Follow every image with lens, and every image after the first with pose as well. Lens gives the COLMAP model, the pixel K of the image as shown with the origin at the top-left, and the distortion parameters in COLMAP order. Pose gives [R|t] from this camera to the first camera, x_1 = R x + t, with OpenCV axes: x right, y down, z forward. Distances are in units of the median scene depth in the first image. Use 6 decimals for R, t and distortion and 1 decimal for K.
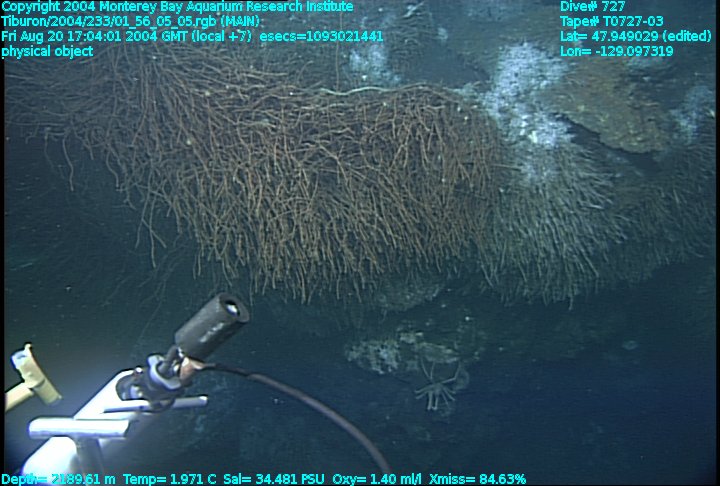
lens RADIAL K [[517.5, 0, 356.8], [0, 517.5, 245.2], [0, 0, 1]] dist [-0.110164, 0.162722]
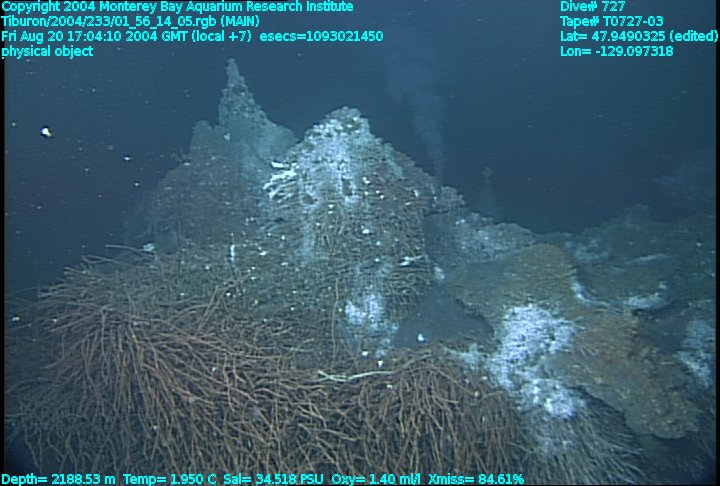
lens RADIAL K [[517.5, 0, 356.8], [0, 517.5, 245.2], [0, 0, 1]] dist [-0.110164, 0.162722]
pose [[0.999100, -0.008079, 0.041635, -0.034998], [0.018909, 0.963574, -0.266773, -0.250643], [-0.037963, 0.267321, 0.962860, 0.050988]]
